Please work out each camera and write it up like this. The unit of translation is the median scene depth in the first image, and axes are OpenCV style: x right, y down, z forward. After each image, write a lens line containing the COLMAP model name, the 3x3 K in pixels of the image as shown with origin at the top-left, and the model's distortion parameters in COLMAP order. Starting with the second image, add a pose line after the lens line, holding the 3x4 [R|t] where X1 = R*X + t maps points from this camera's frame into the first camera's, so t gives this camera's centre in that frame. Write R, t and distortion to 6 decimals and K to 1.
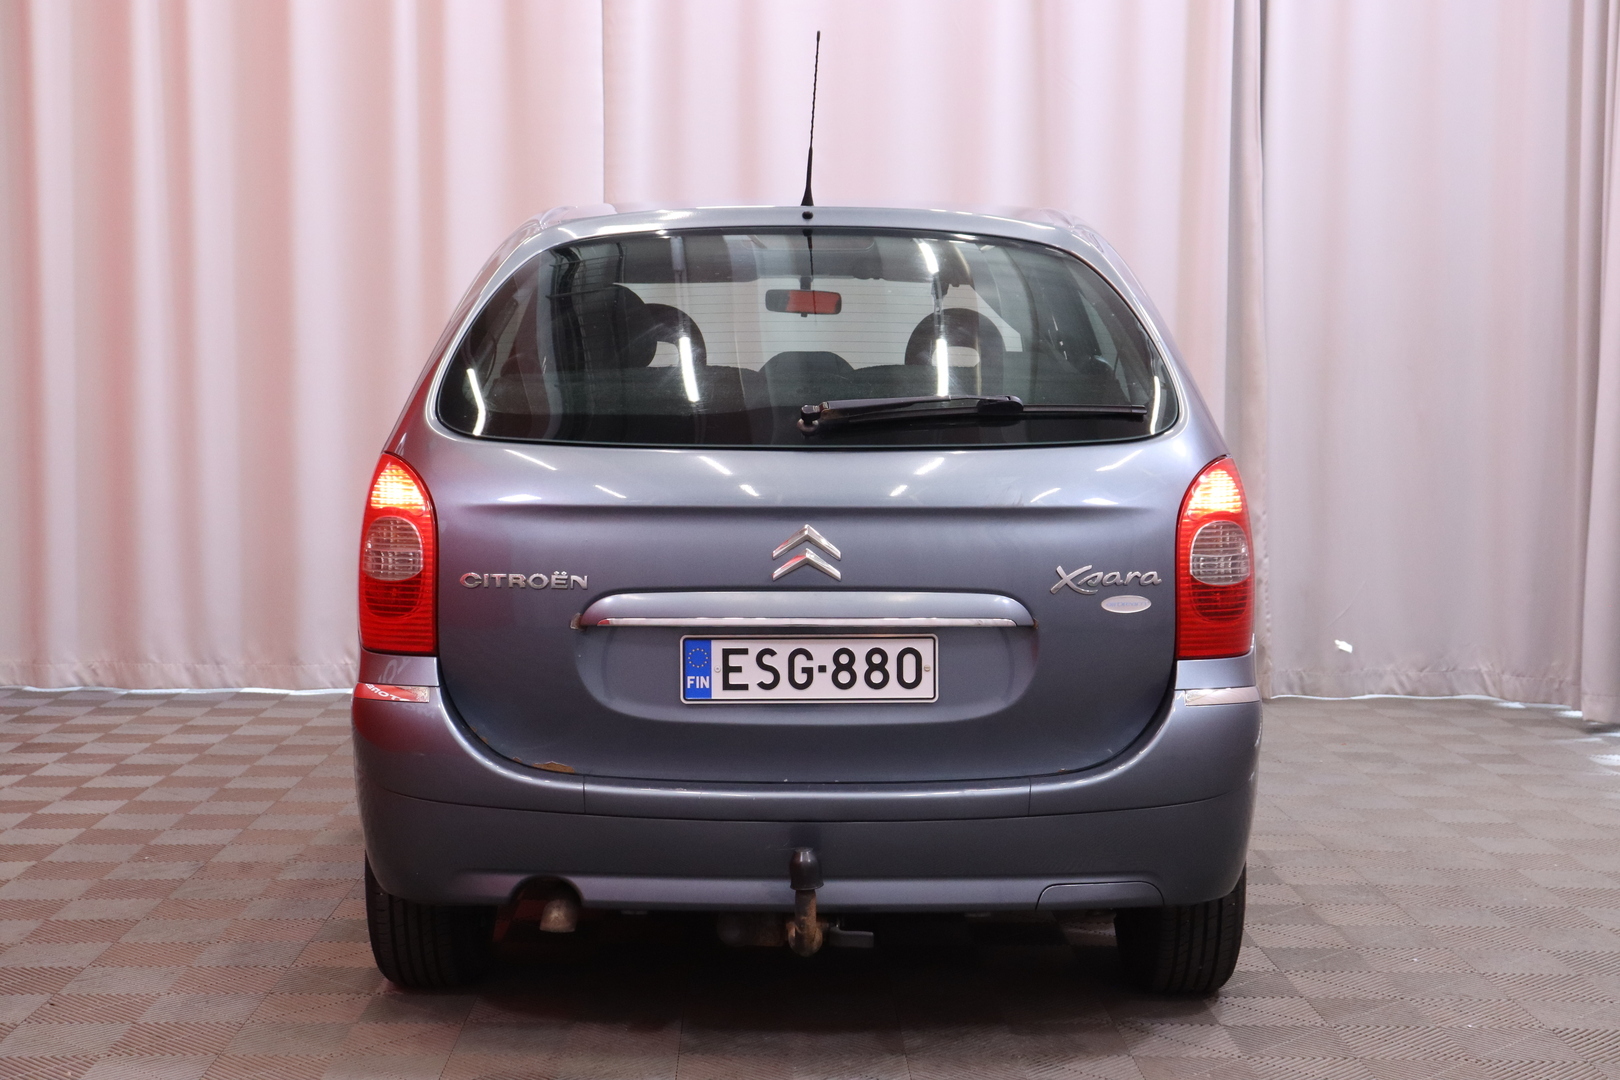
lens RADIAL K [[2224.5, 0, 804.3], [0, 2224.5, 527.2], [0, 0, 1]] dist [-0.003515, 0.000000]
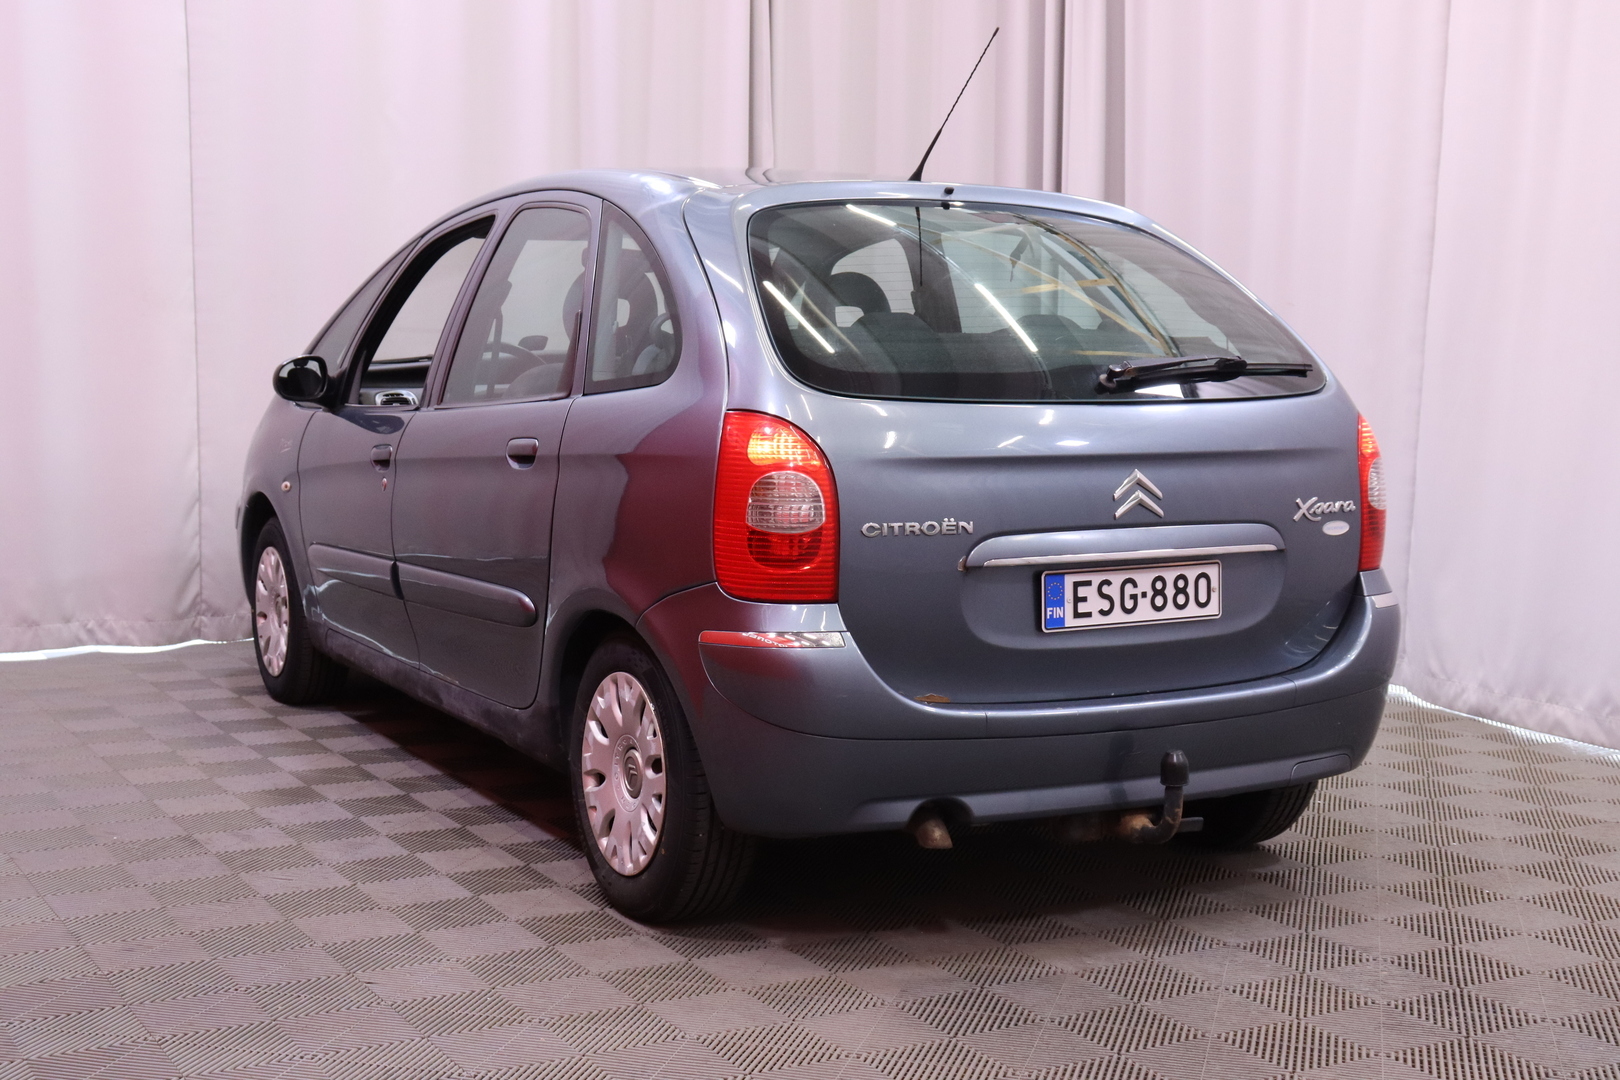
lens RADIAL K [[2146.0, 0, 806.5], [0, 2146.0, 546.9], [0, 0, 1]] dist [0.023310, 0.000000]
pose [[0.872184, -0.043427, 0.487246, -0.682357], [0.025230, 0.998719, 0.043851, -0.013976], [-0.488527, -0.025953, 0.872163, 0.118964]]
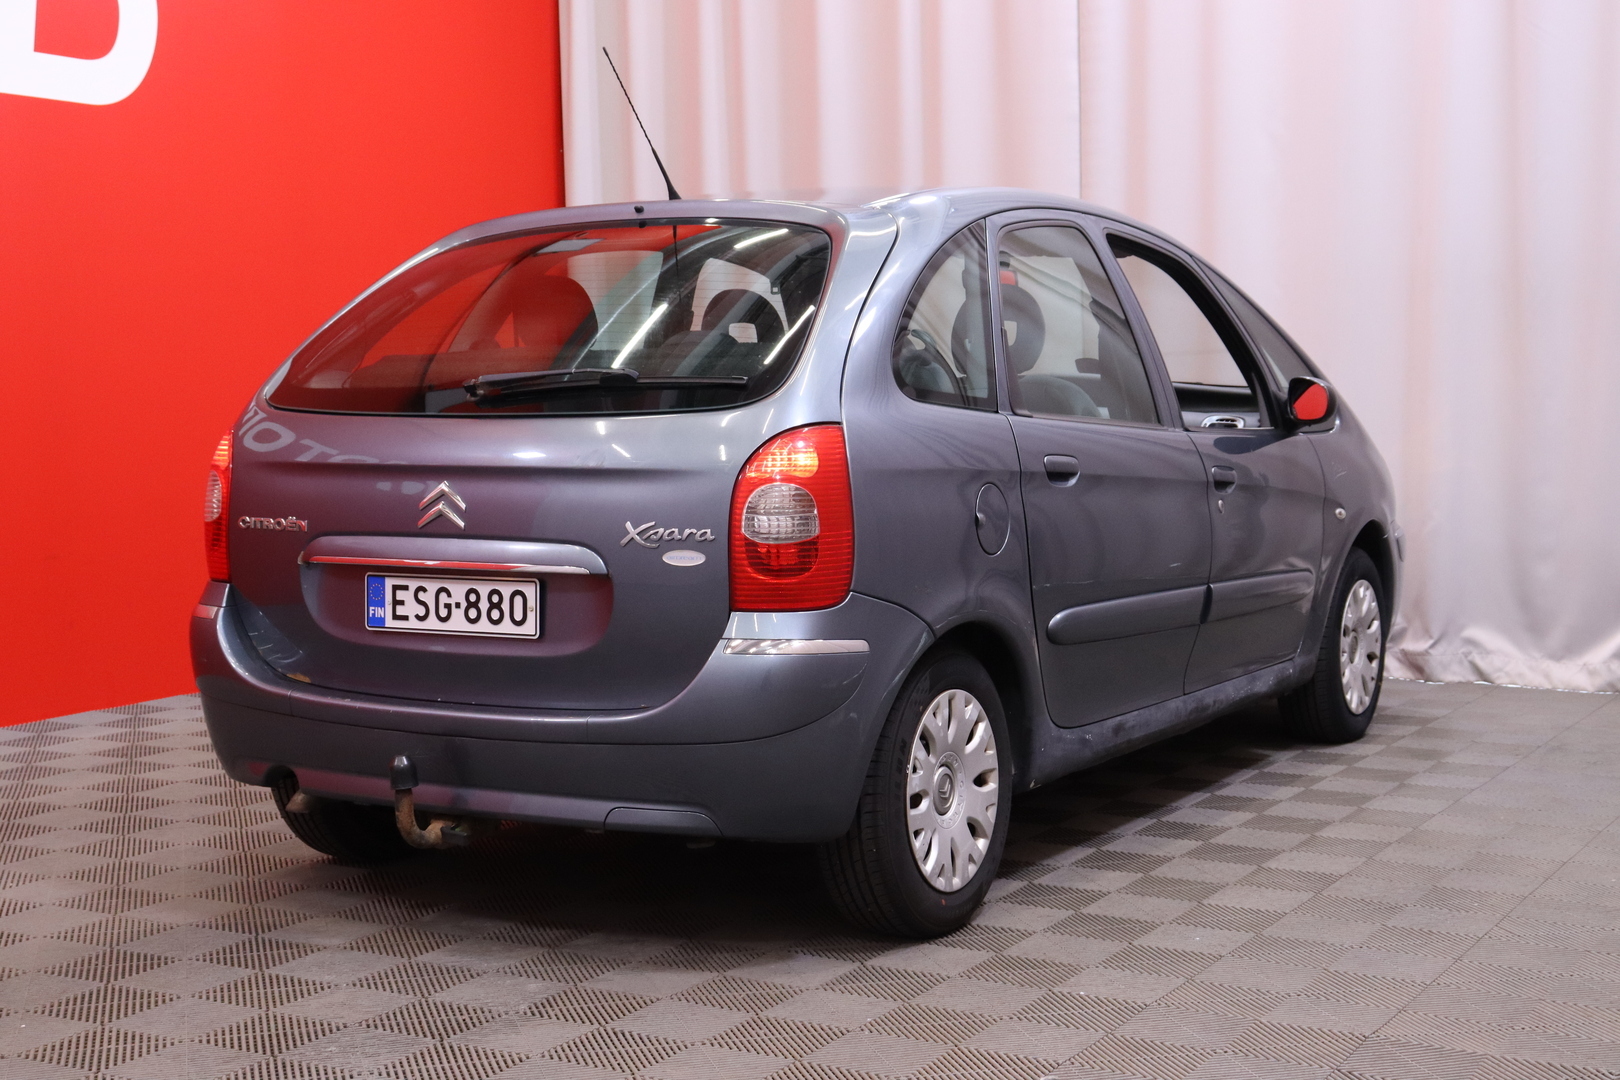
lens RADIAL K [[2224.5, 0, 864.9], [0, 2224.5, 542.0], [0, 0, 1]] dist [-0.003515, 0.000000]
pose [[0.871821, 0.027763, -0.489037, 0.761685], [-0.020874, 0.999591, 0.019536, 0.003386], [0.489379, -0.006824, 0.872044, 0.089237]]
